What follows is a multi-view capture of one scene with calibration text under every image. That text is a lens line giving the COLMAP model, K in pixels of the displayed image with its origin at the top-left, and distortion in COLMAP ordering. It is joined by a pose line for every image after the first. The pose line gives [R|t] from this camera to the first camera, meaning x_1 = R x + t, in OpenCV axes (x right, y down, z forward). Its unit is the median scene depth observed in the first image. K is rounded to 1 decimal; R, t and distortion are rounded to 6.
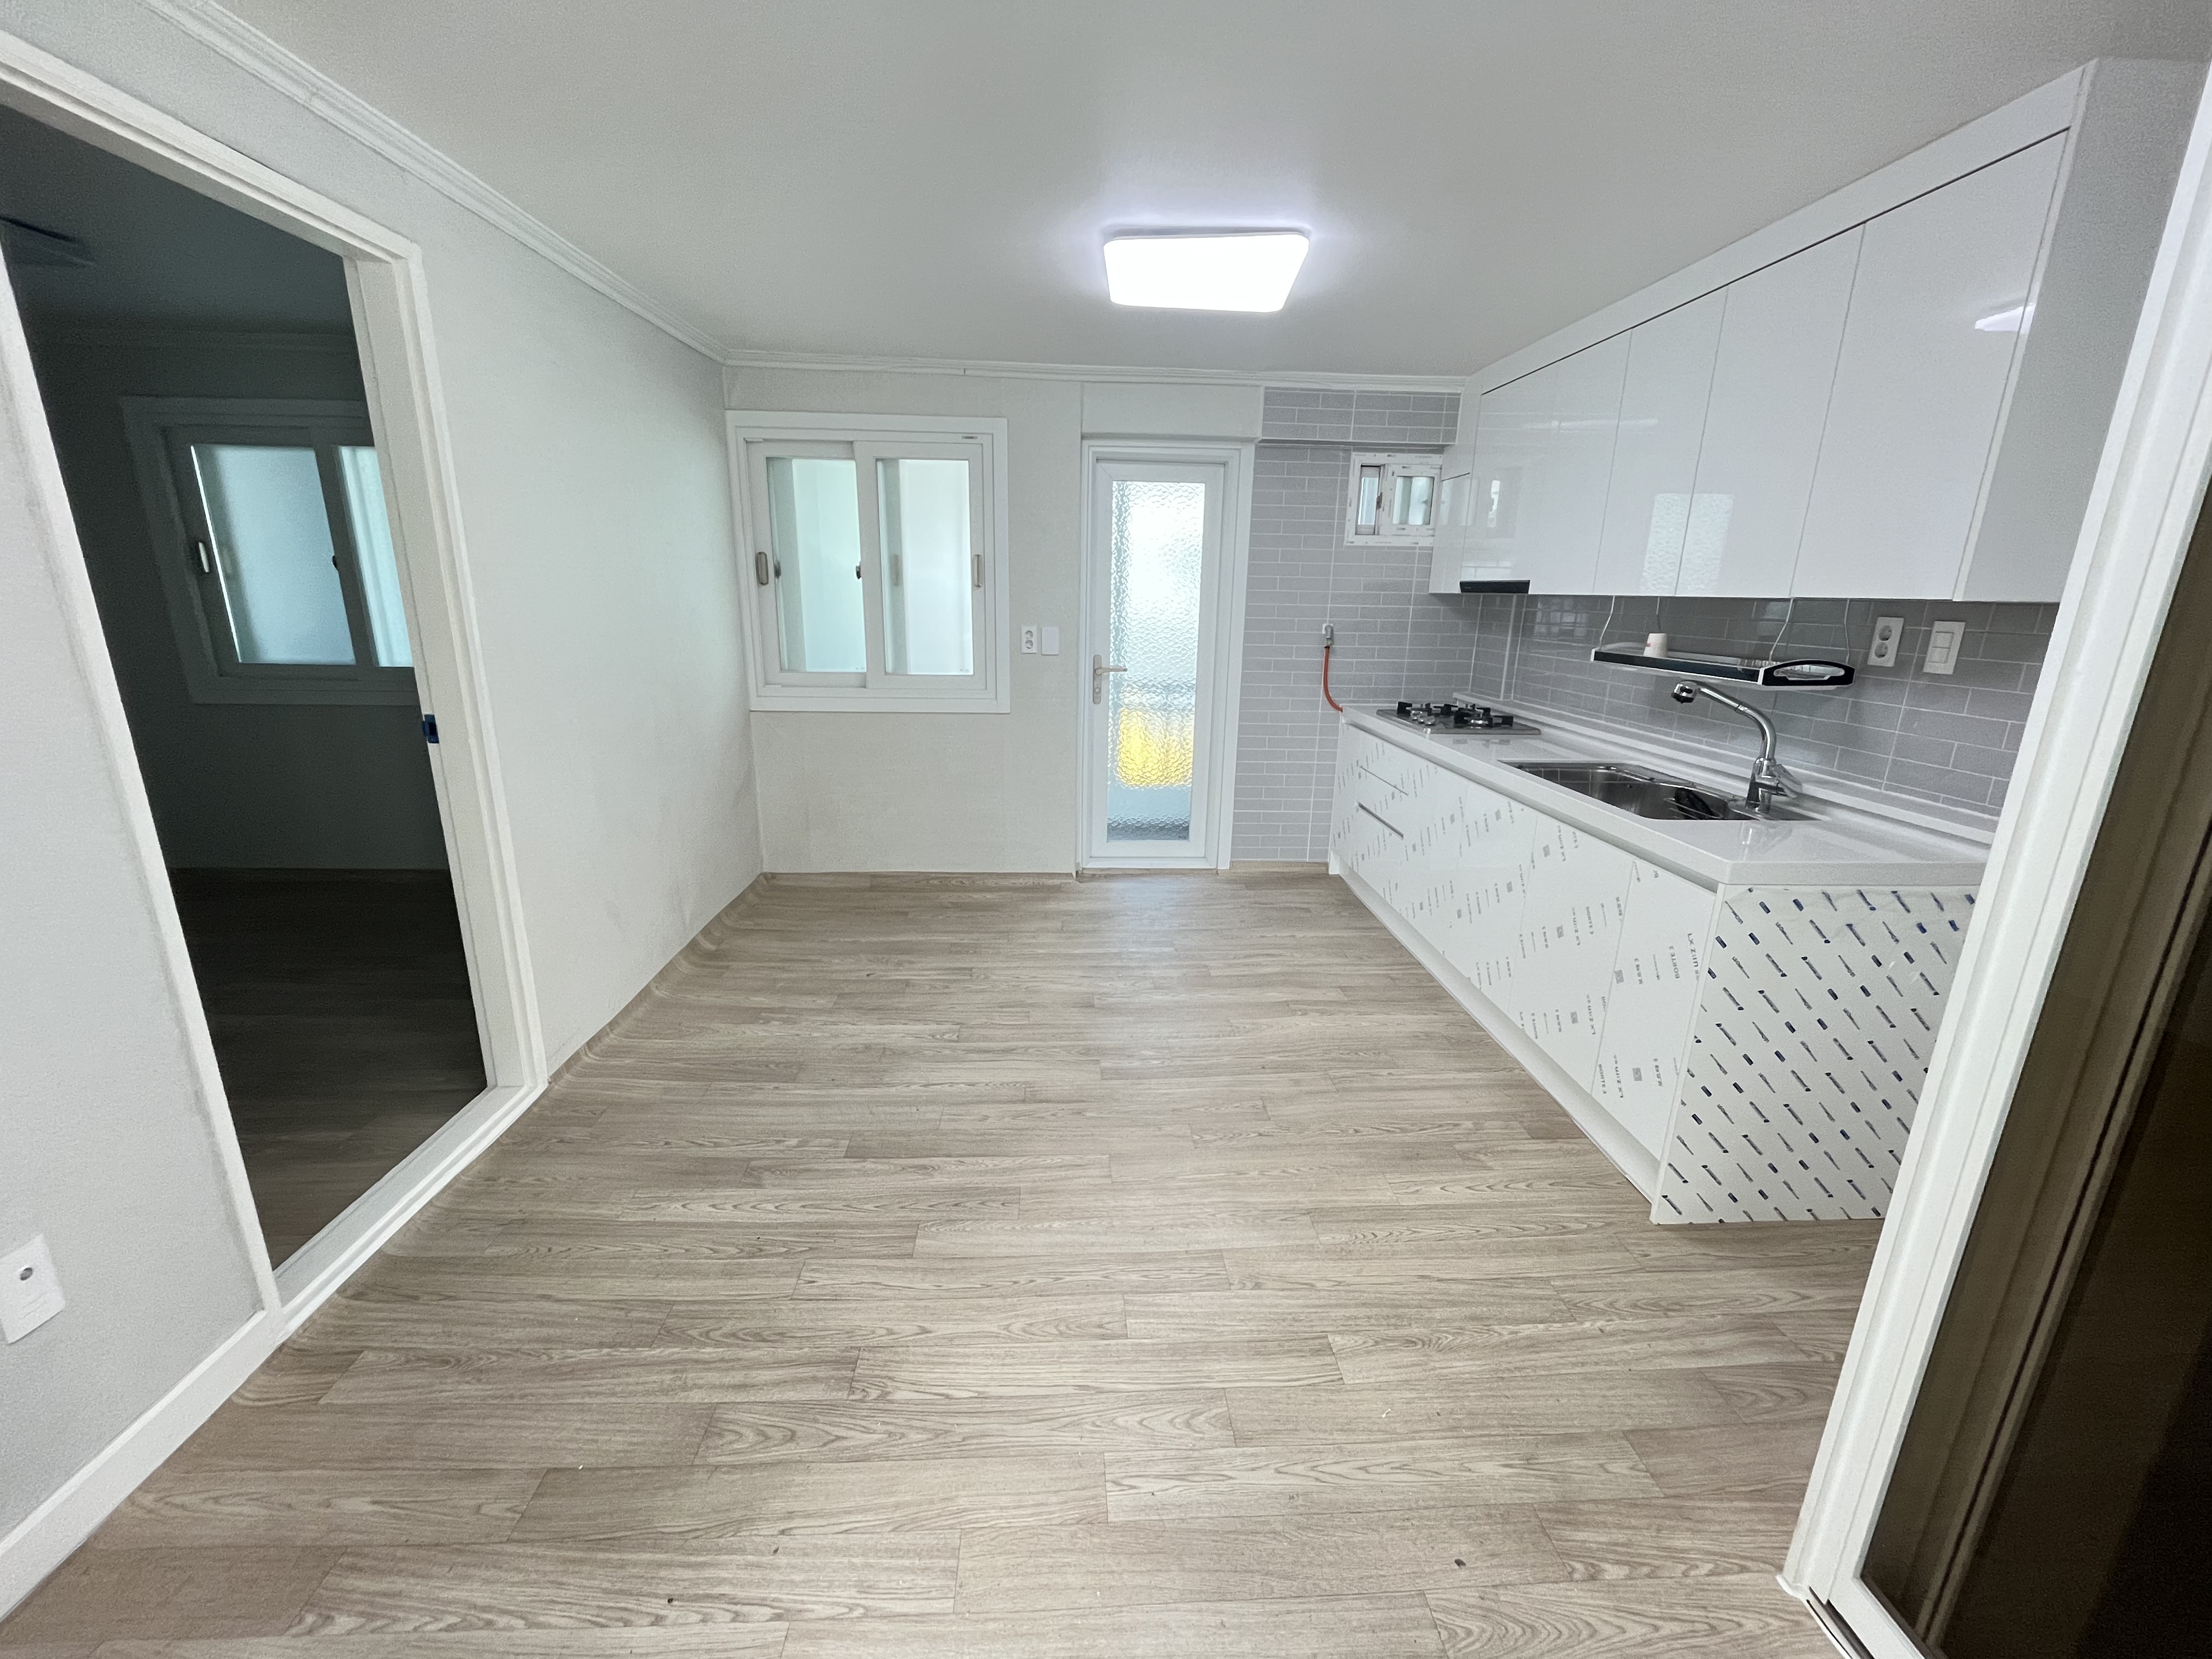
lens RADIAL K [[905.0, 0, 1100.1], [0, 905.0, 835.1], [0, 0, 1]] dist [-0.002643, -0.001274]
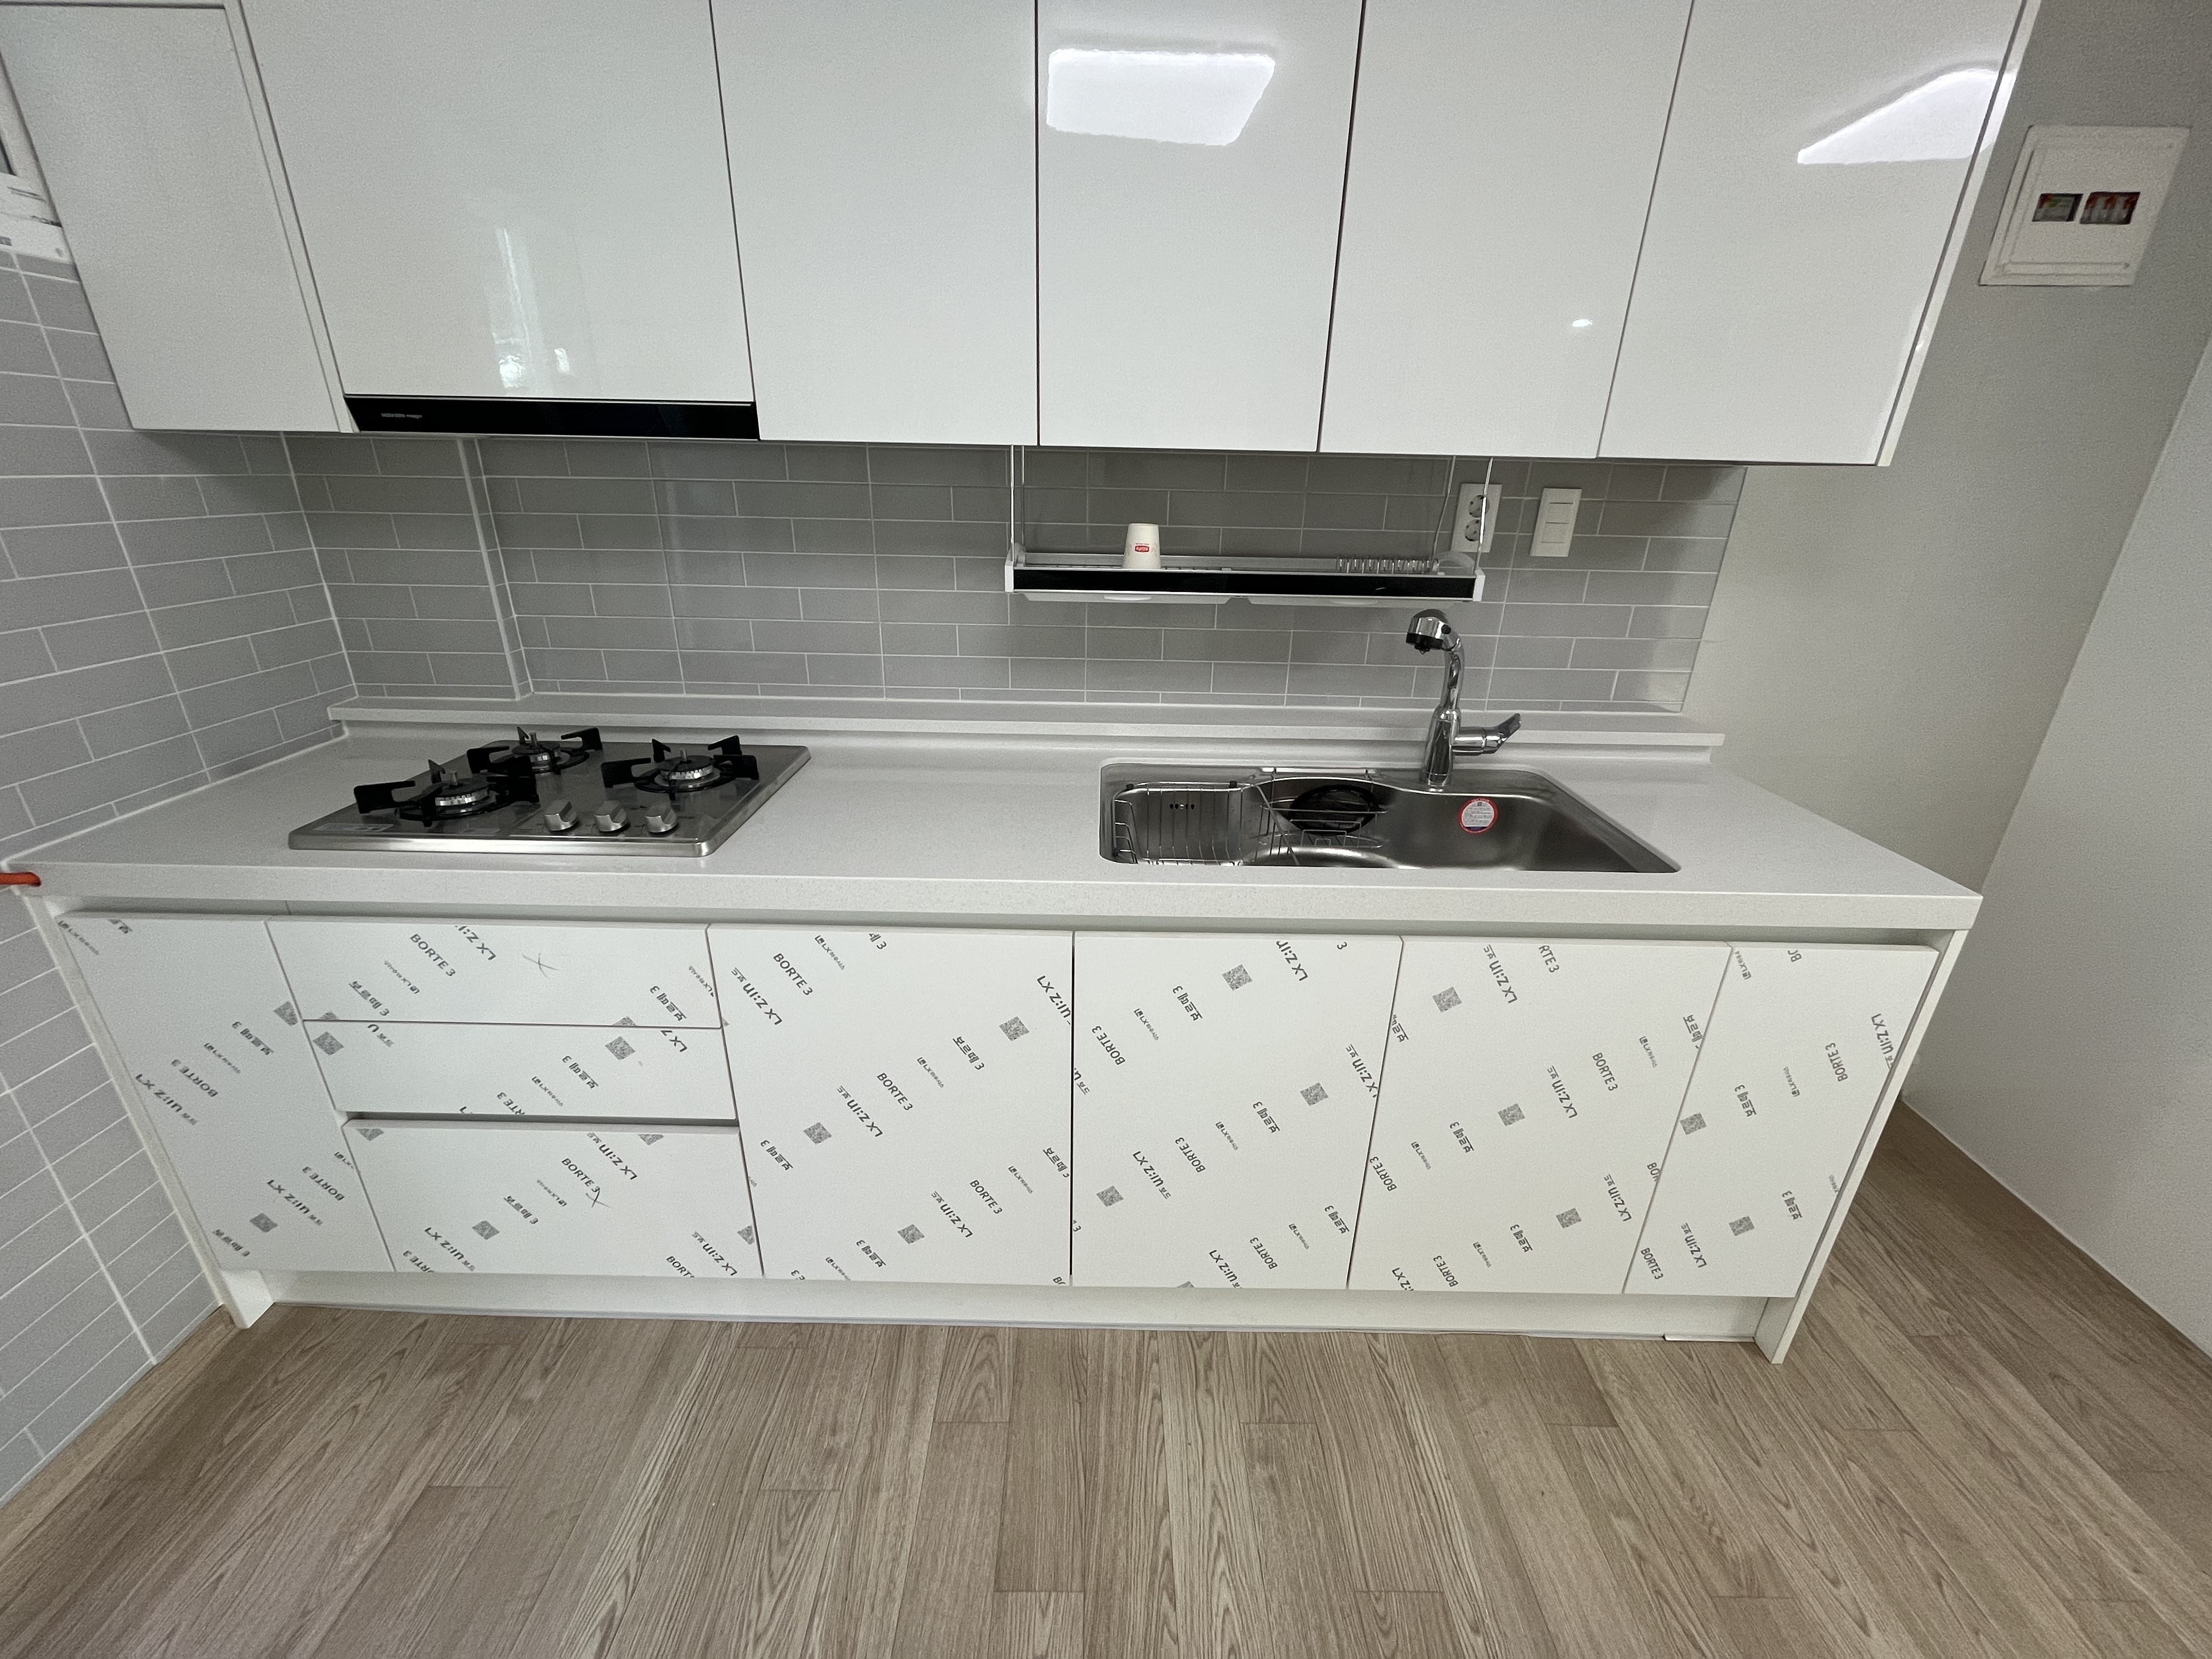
lens RADIAL K [[905.0, 0, 1116.6], [0, 905.0, 829.0], [0, 0, 1]] dist [-0.002643, -0.001274]
pose [[0.051634, -0.386602, 0.920800, 0.061265], [0.243397, 0.899098, 0.363841, -0.254956], [-0.968551, 0.205333, 0.140522, 0.962481]]
